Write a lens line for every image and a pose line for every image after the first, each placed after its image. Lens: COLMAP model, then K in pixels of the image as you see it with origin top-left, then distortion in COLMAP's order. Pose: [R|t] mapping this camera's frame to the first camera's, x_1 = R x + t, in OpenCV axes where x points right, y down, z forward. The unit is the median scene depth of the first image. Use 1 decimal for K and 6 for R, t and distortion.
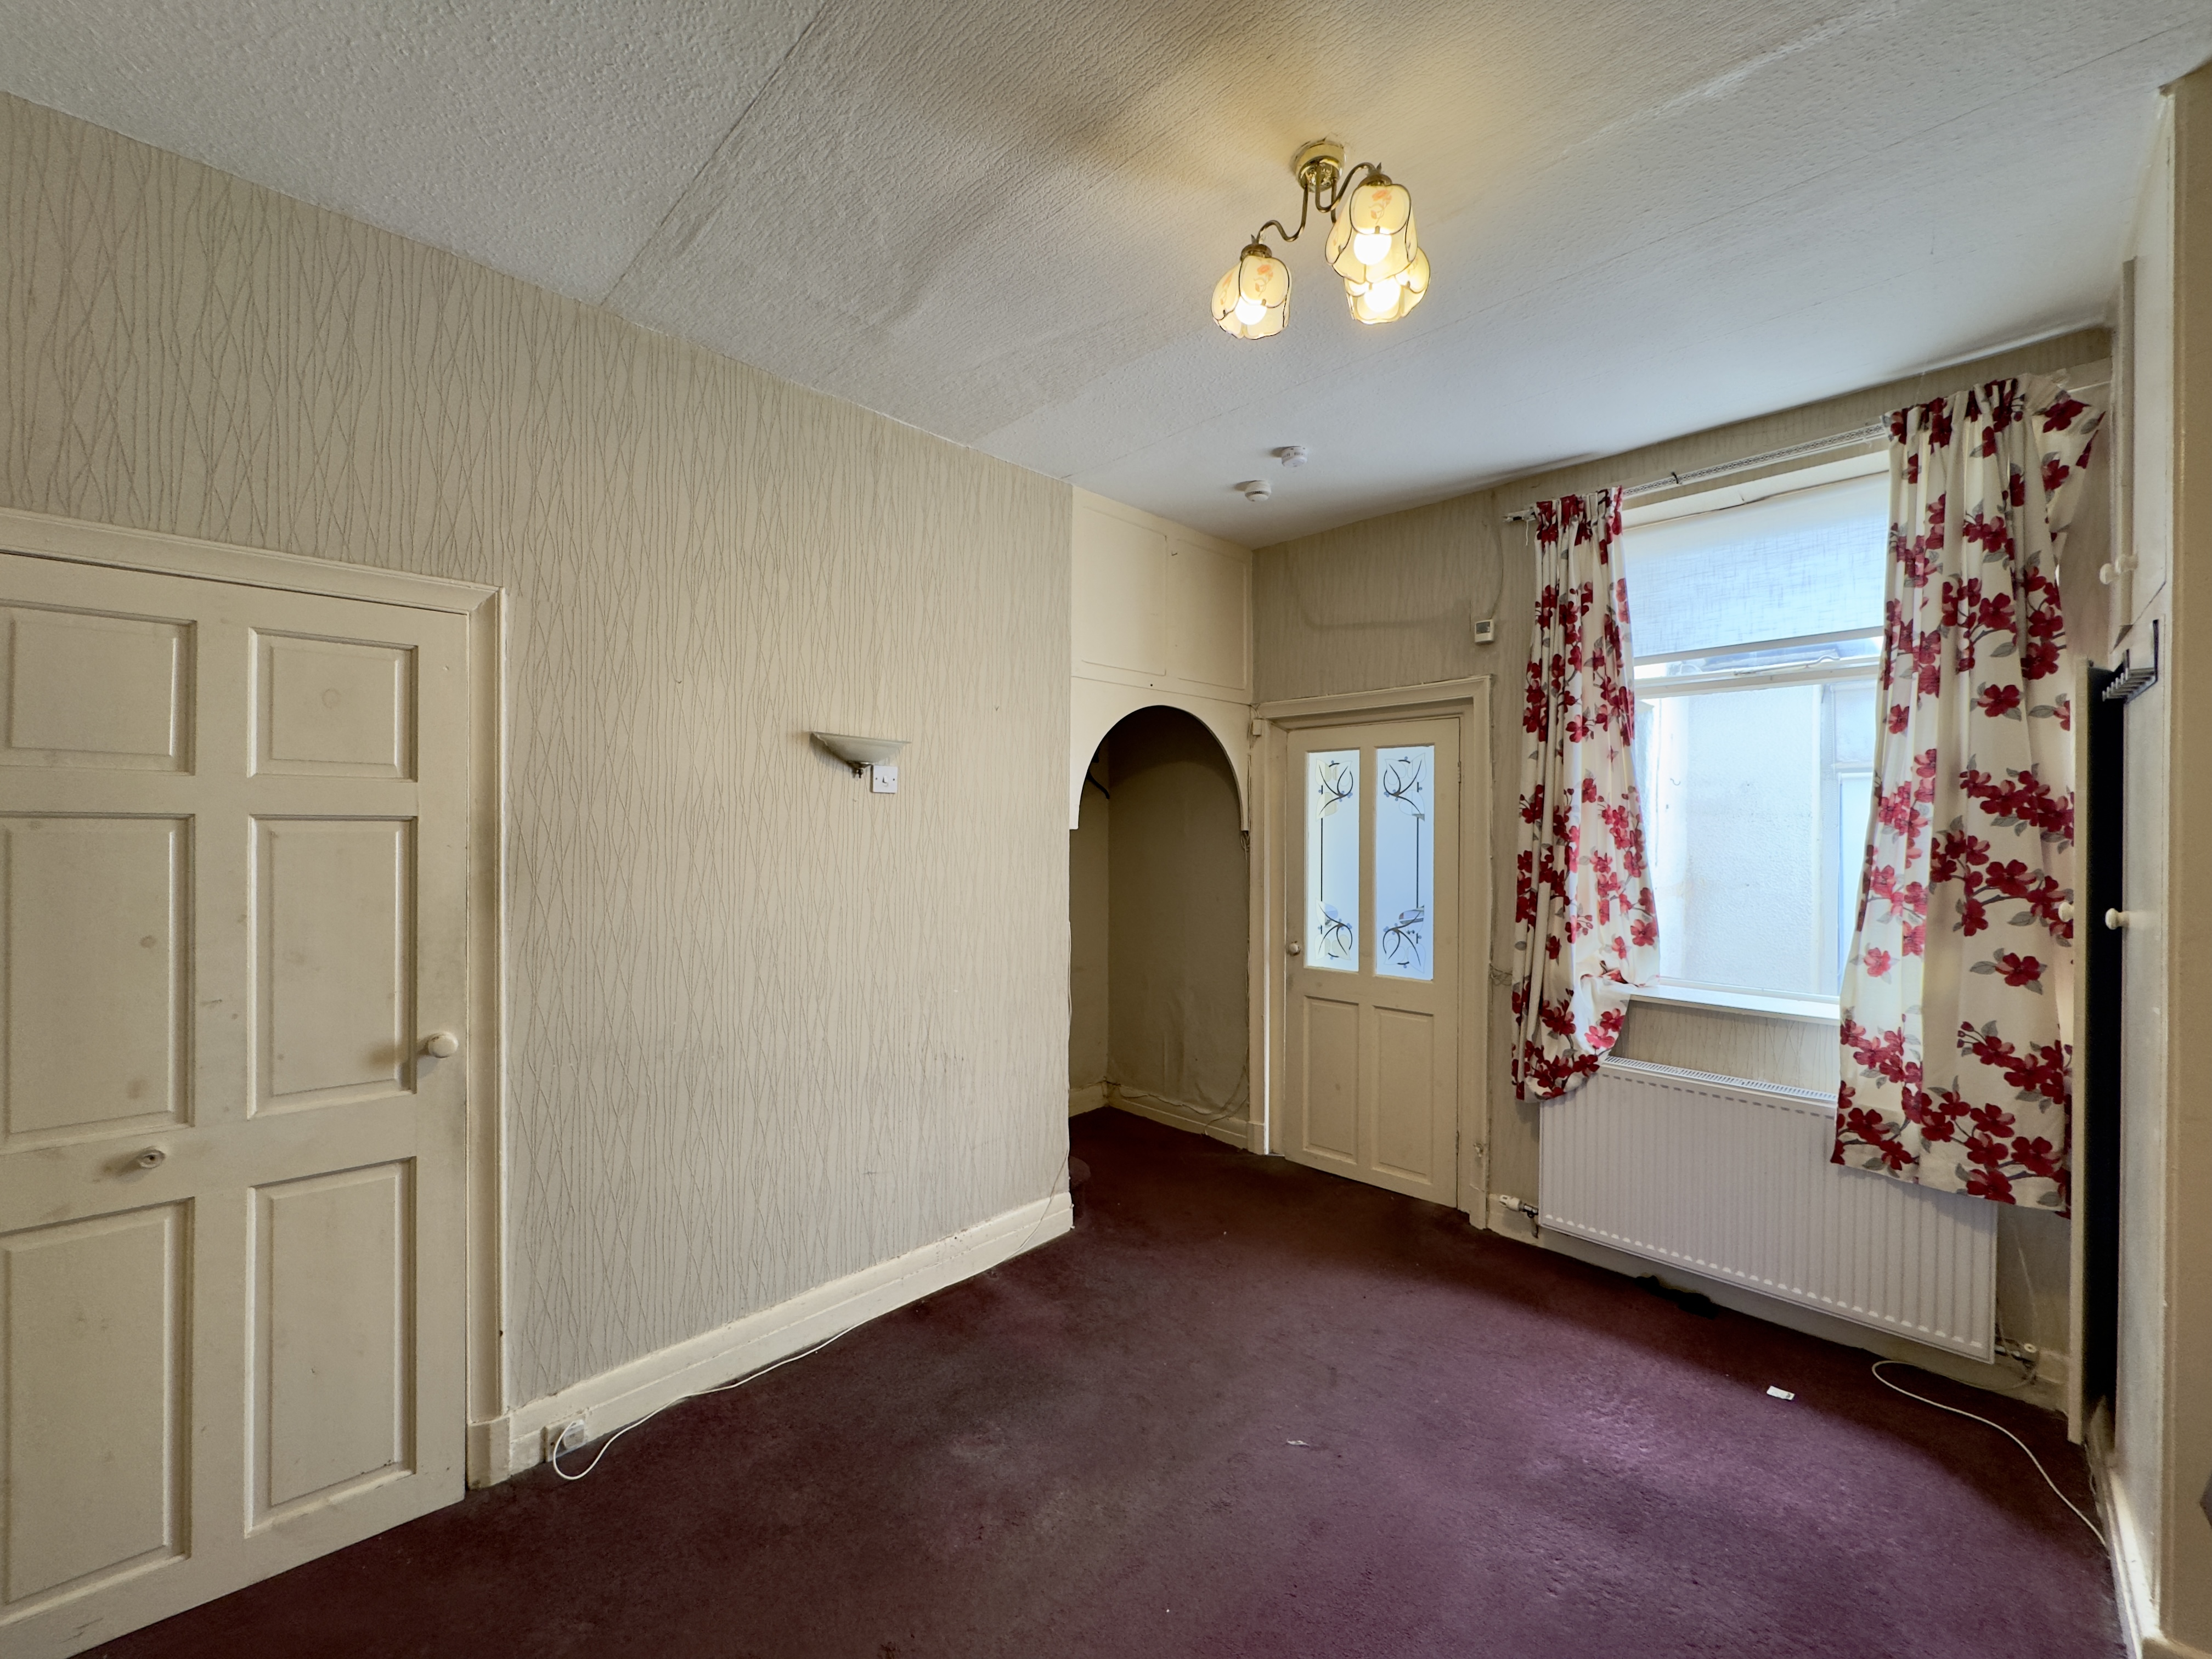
lens RADIAL K [[885.1, 0, 1106.5], [0, 885.1, 831.0], [0, 0, 1]] dist [-0.001883, 0.000484]
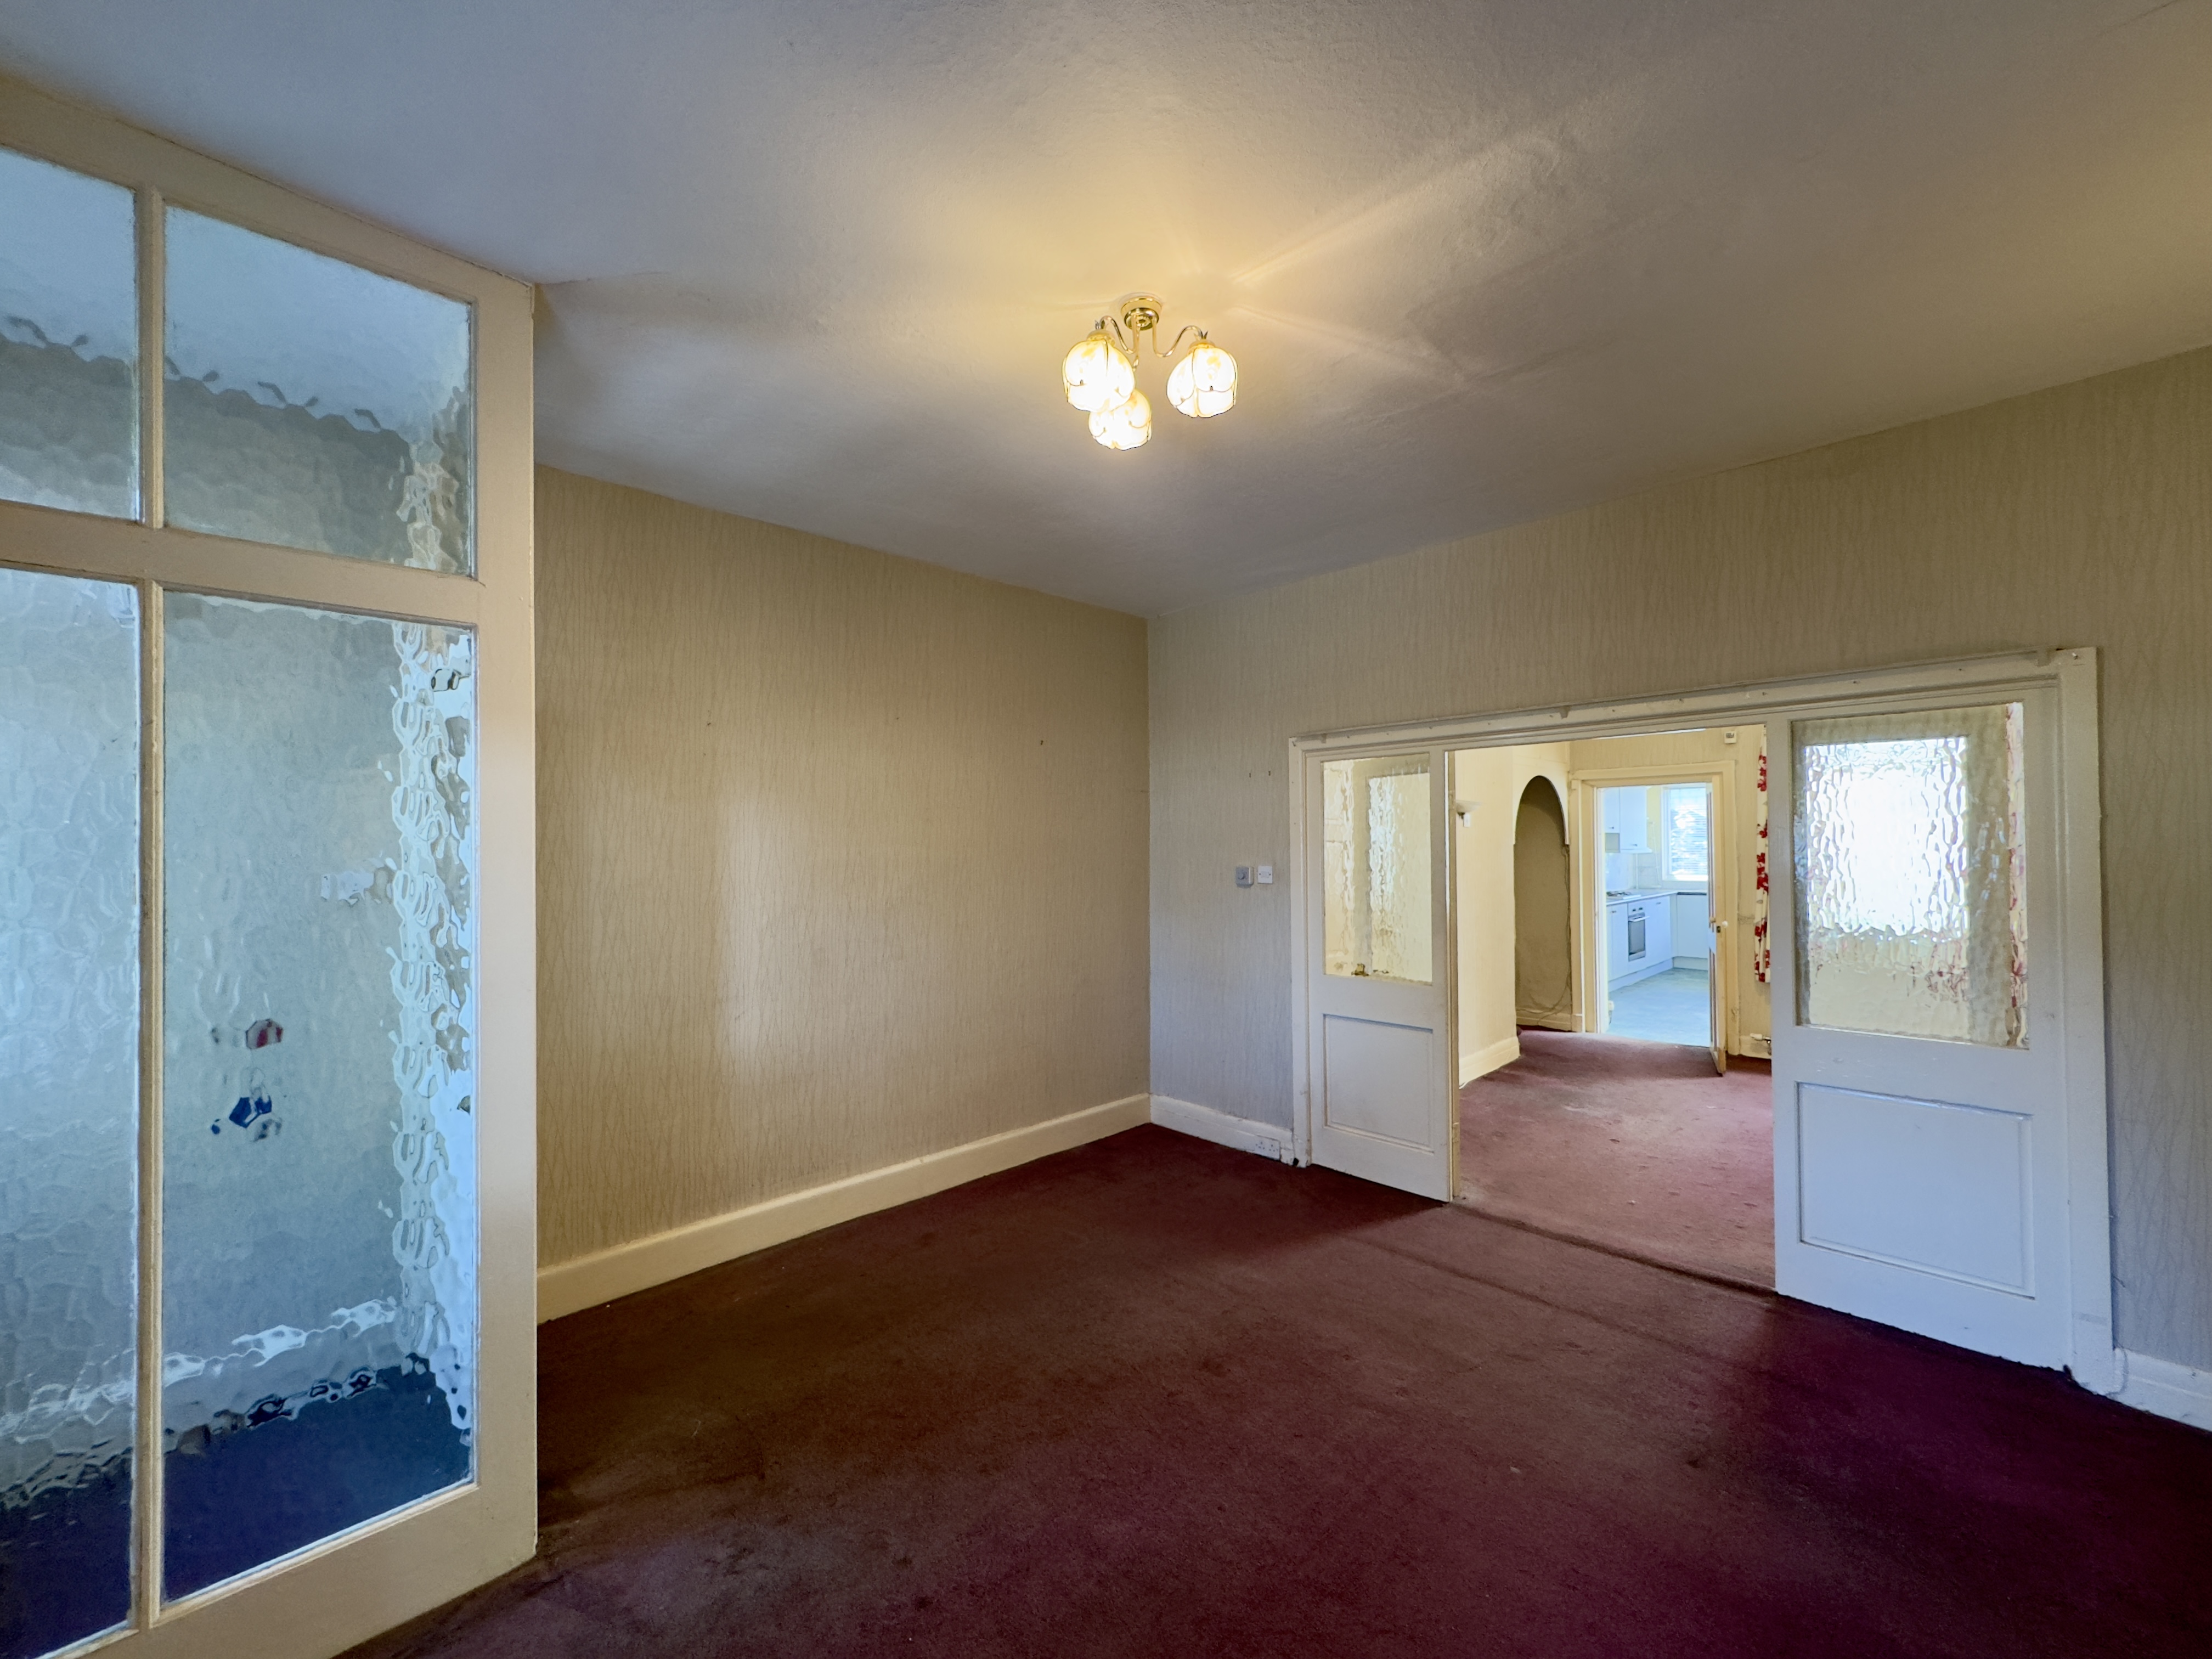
lens RADIAL K [[885.1, 0, 1100.9], [0, 885.1, 829.1], [0, 0, 1]] dist [-0.001883, 0.000484]
pose [[0.999919, -0.010696, -0.006850, -1.020499], [0.010538, 0.999690, -0.022575, -0.000689], [0.007089, 0.022501, 0.999722, -1.008508]]
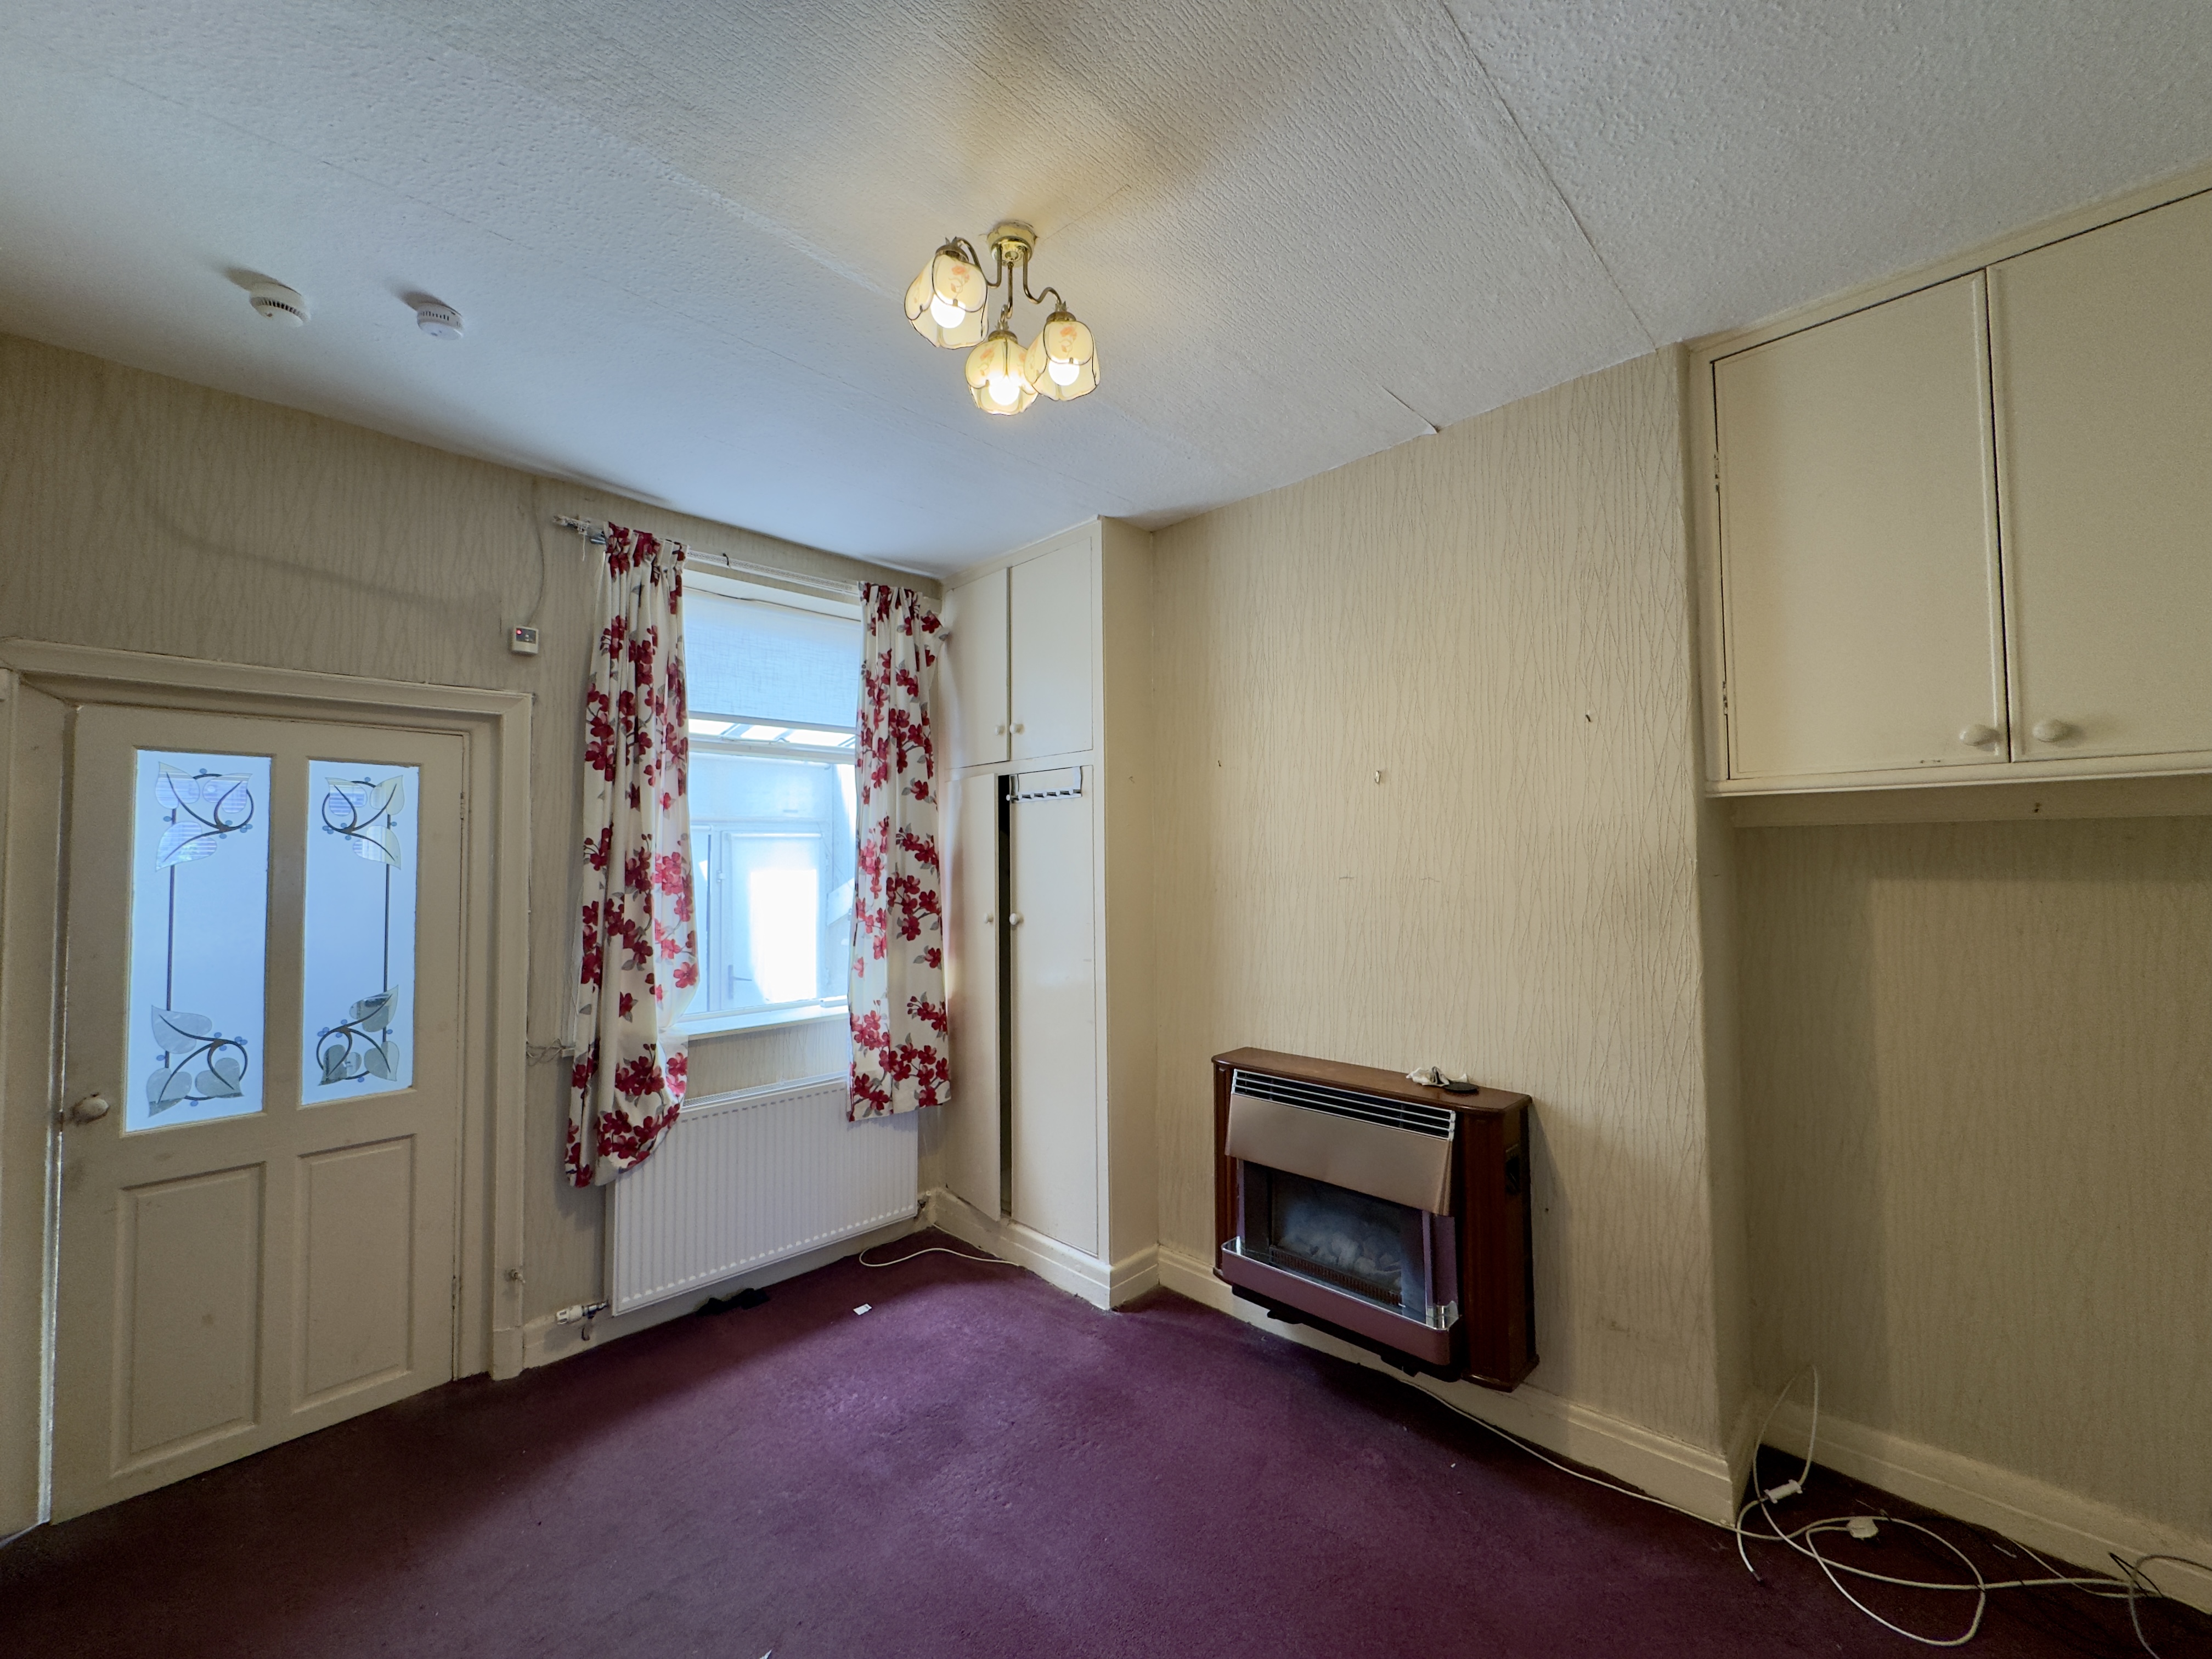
lens RADIAL K [[885.1, 0, 1105.9], [0, 885.1, 828.5], [0, 0, 1]] dist [-0.001883, 0.000484]
pose [[-0.007049, 0.034863, 0.999367, -0.450306], [0.013041, 0.999310, -0.034769, -0.014399], [-0.999890, 0.012787, -0.007499, 0.519085]]
